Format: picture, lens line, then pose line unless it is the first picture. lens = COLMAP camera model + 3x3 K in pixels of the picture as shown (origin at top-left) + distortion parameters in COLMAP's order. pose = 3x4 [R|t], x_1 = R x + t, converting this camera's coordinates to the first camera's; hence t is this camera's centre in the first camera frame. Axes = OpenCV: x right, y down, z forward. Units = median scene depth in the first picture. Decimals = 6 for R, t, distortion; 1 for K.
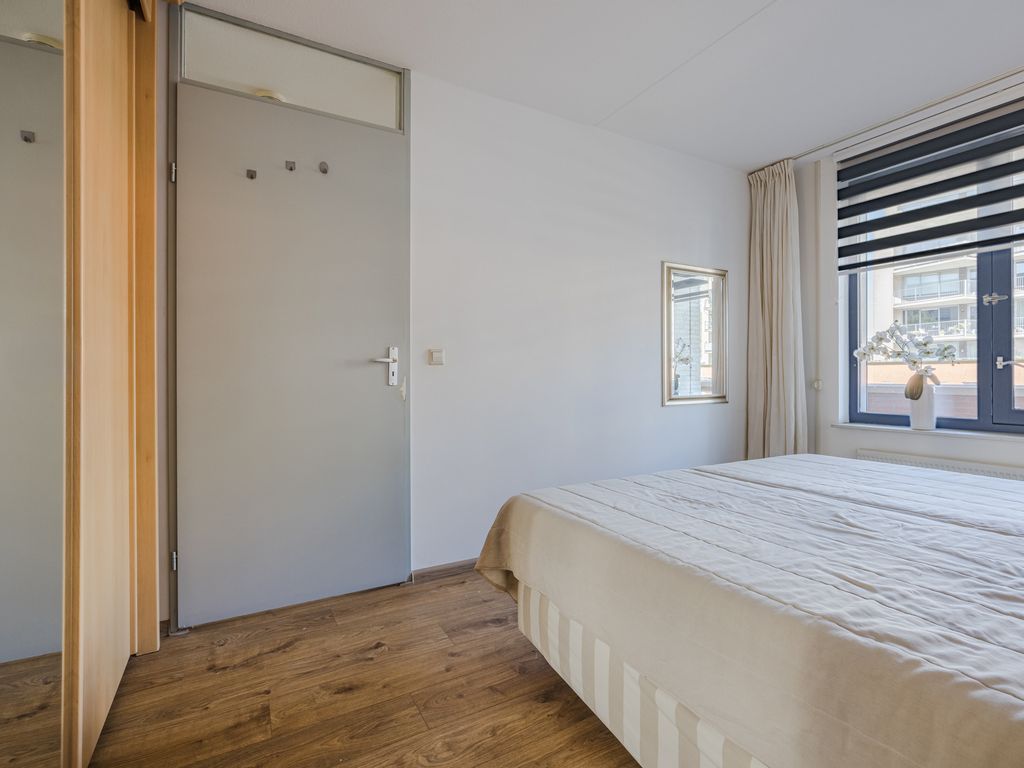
lens RADIAL K [[507.5, 0, 522.1], [0, 507.5, 383.6], [0, 0, 1]] dist [-0.011870, 0.000794]
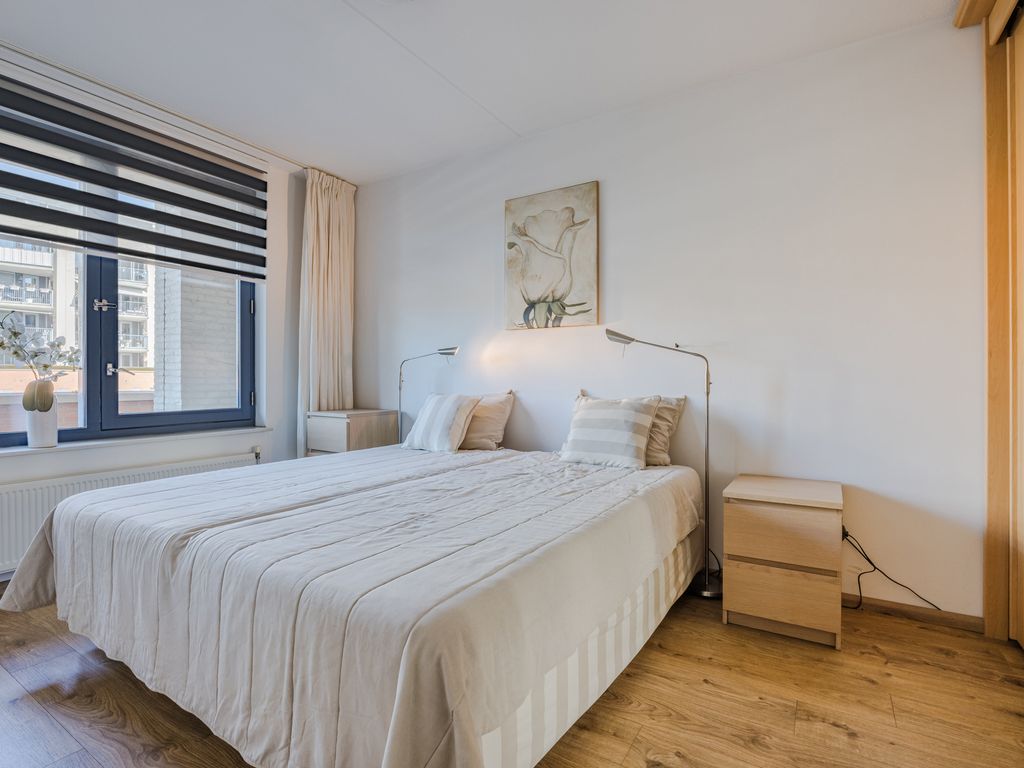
lens RADIAL K [[507.5, 0, 522.1], [0, 507.5, 383.6], [0, 0, 1]] dist [-0.011870, 0.000794]
pose [[-0.508053, -0.010883, 0.861257, -0.347048], [0.001372, 0.999909, 0.013444, -0.025161], [-0.861325, 0.008012, -0.507991, 0.783871]]
